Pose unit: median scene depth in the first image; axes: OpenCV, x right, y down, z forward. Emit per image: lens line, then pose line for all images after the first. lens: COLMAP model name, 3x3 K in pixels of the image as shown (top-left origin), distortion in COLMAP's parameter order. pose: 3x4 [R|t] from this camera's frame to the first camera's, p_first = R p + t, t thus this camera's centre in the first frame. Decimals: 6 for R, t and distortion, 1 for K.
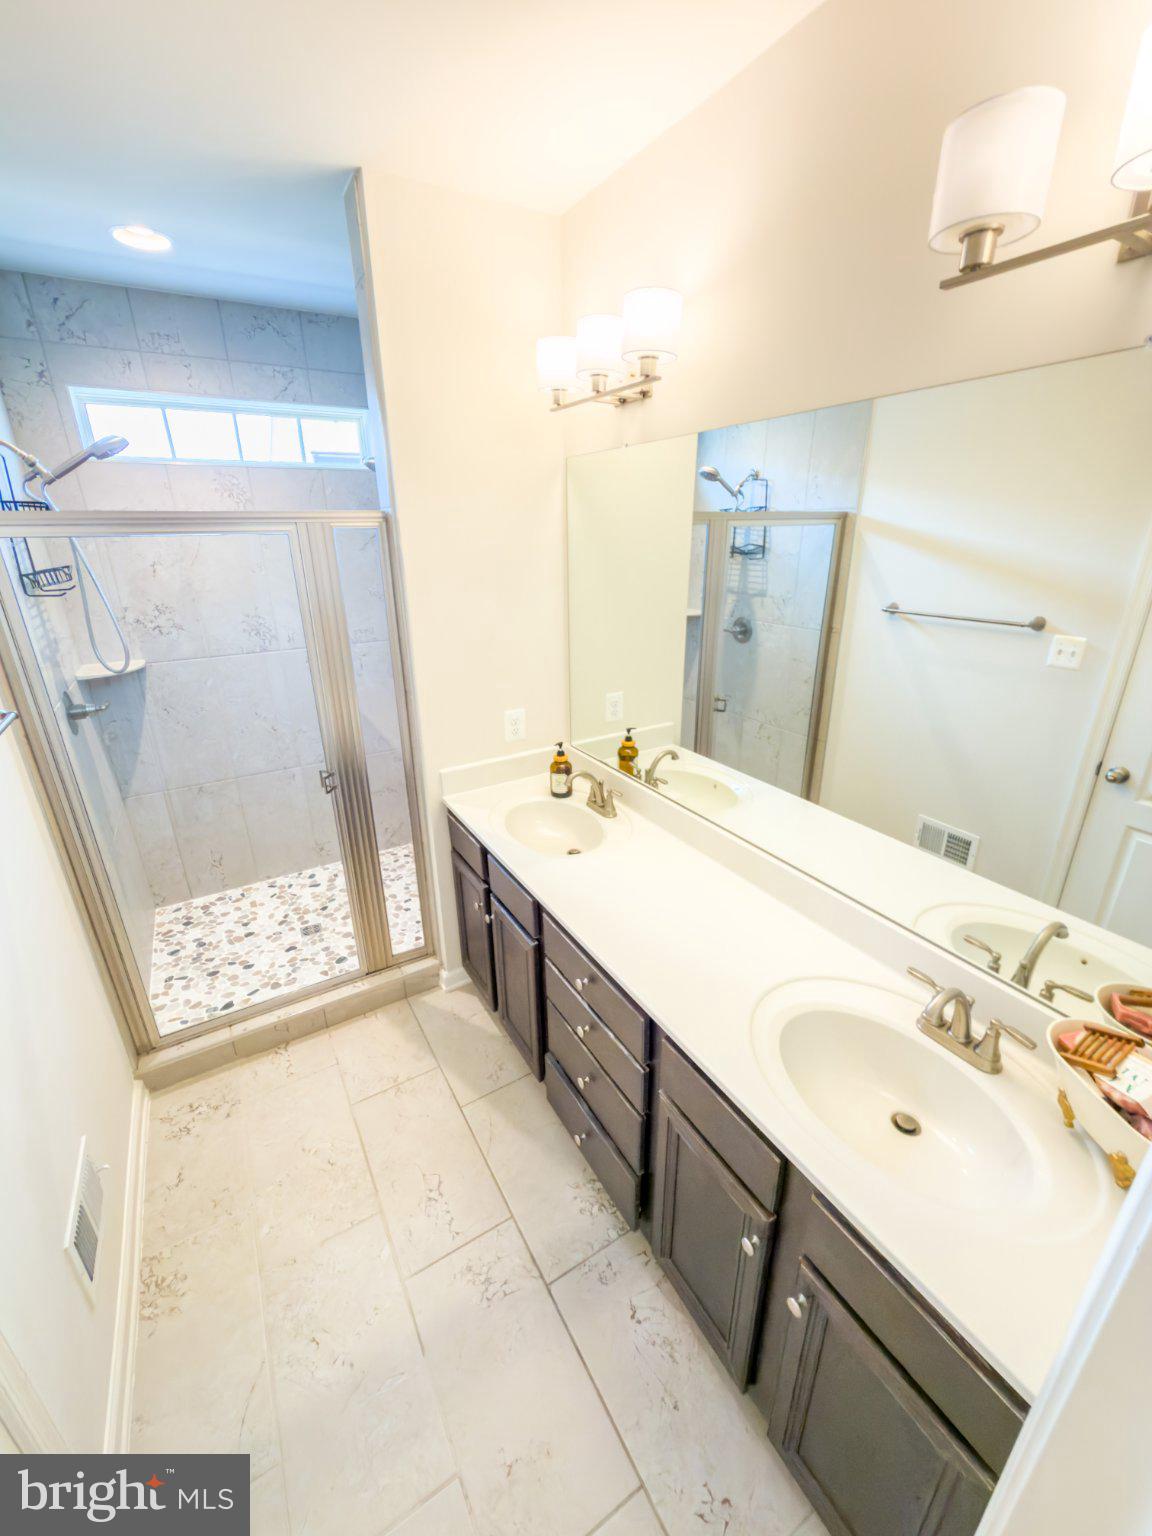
lens RADIAL K [[615.8, 0, 577.7], [0, 615.8, 776.4], [0, 0, 1]] dist [0.001176, -0.000293]
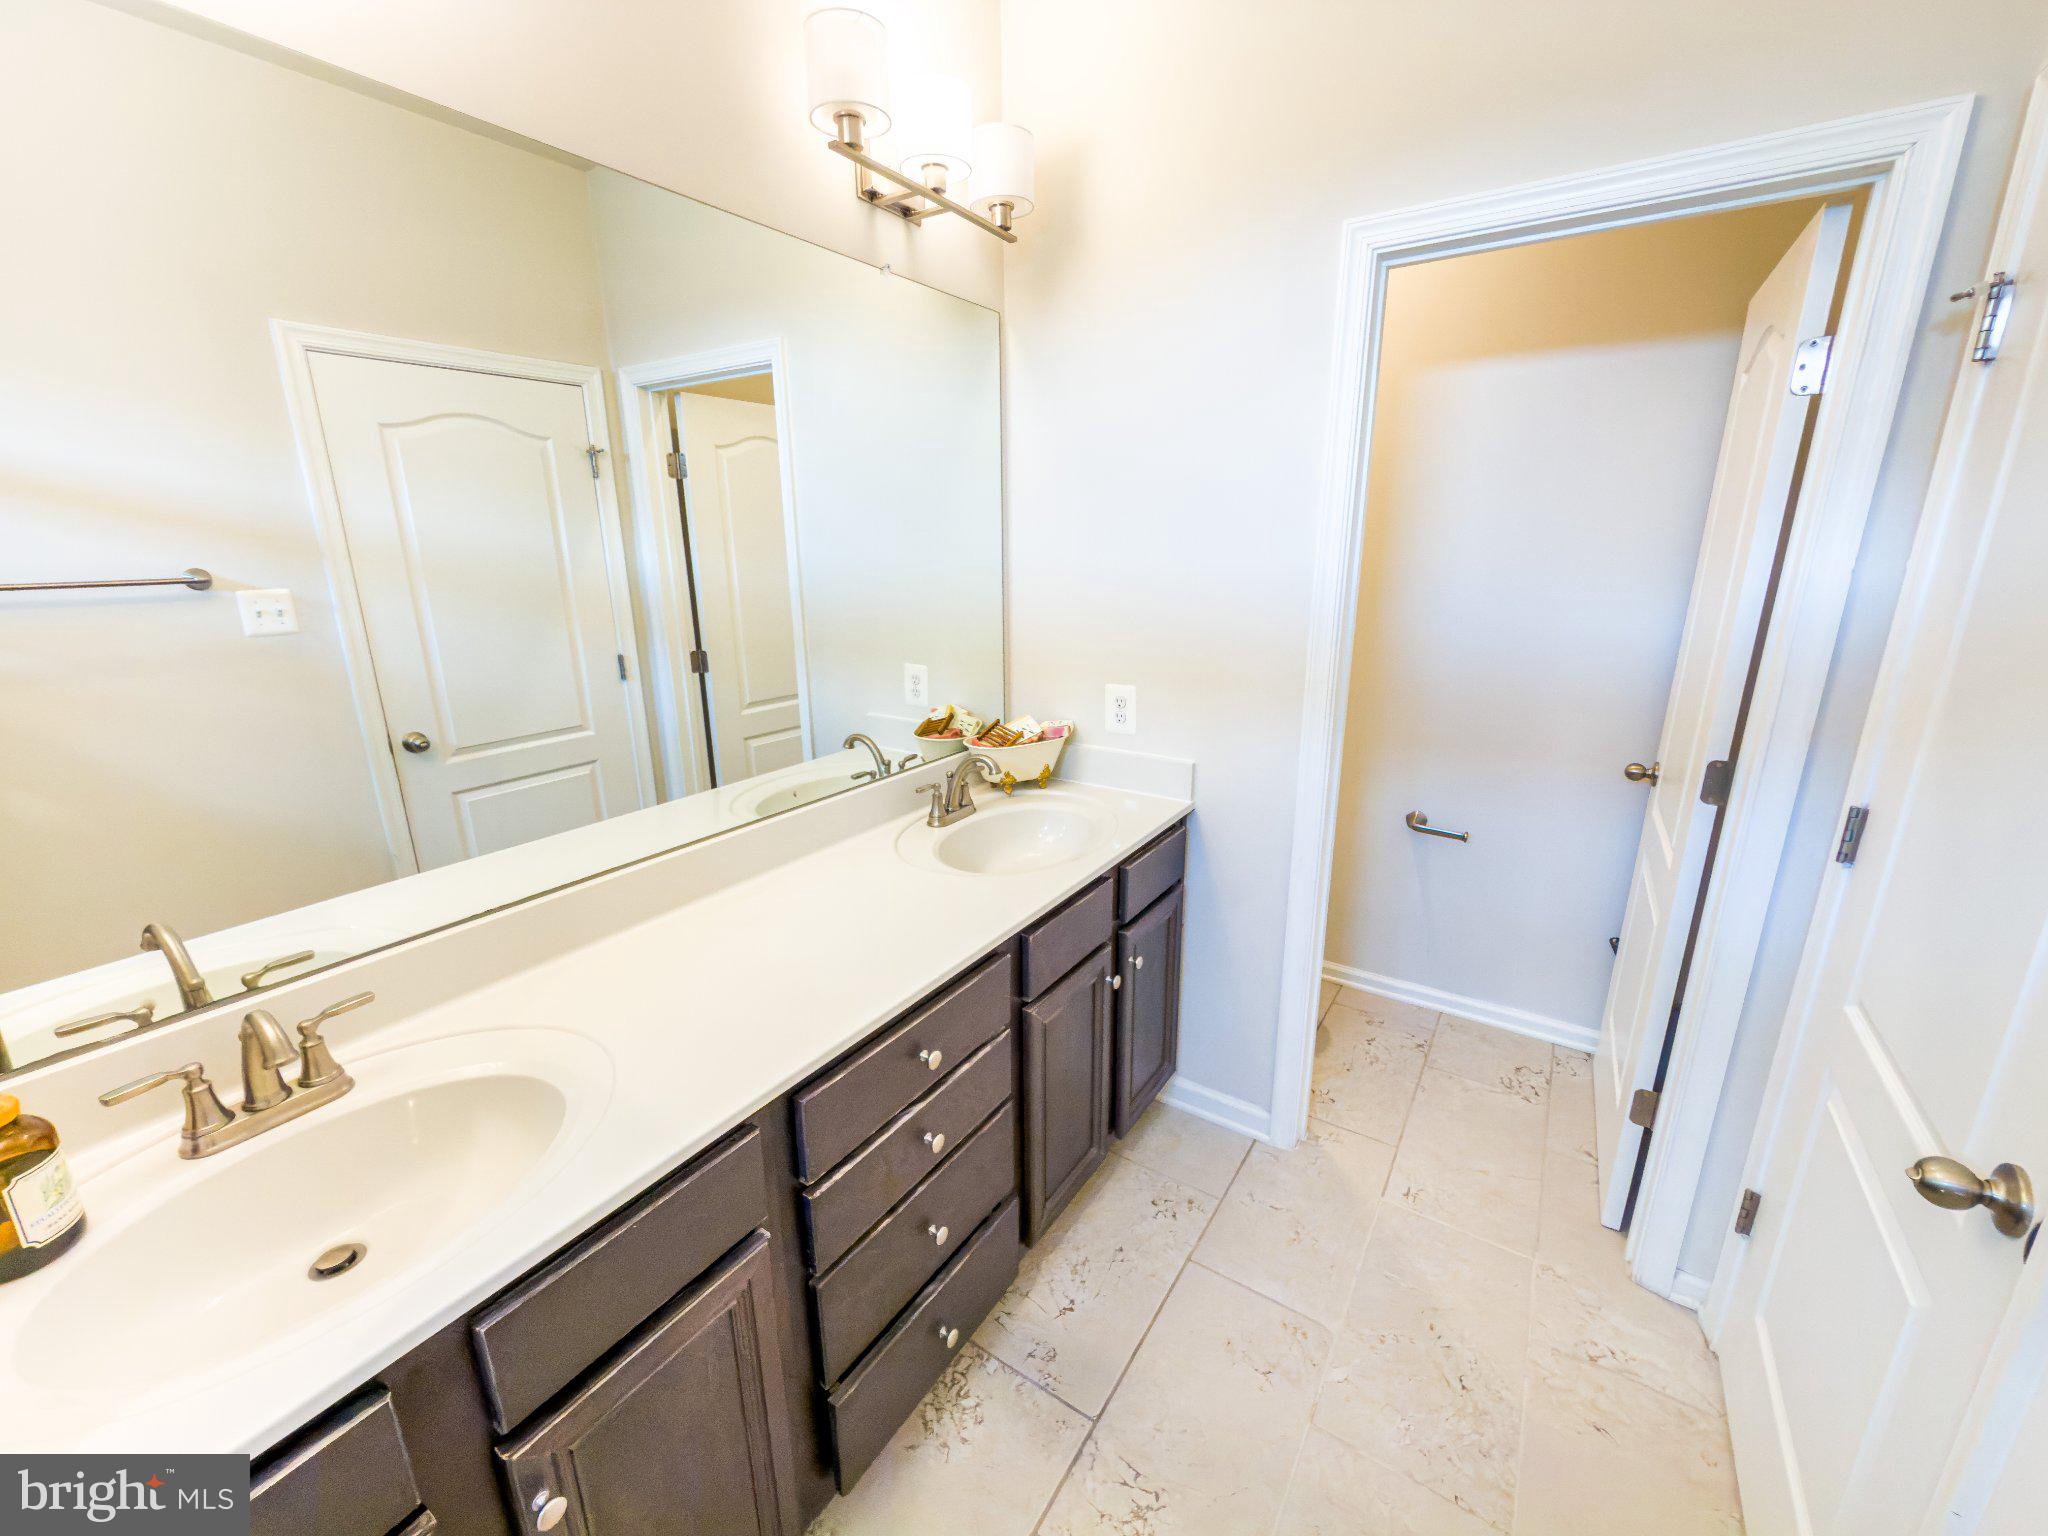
lens RADIAL K [[821.1, 0, 1025.9], [0, 821.1, 751.0], [0, 0, 1]] dist [0.001176, -0.000293]
pose [[-0.424564, -0.224776, 0.877052, -0.611473], [0.349610, 0.852861, 0.387815, -0.187426], [-0.835176, 0.471279, -0.283511, 0.905112]]
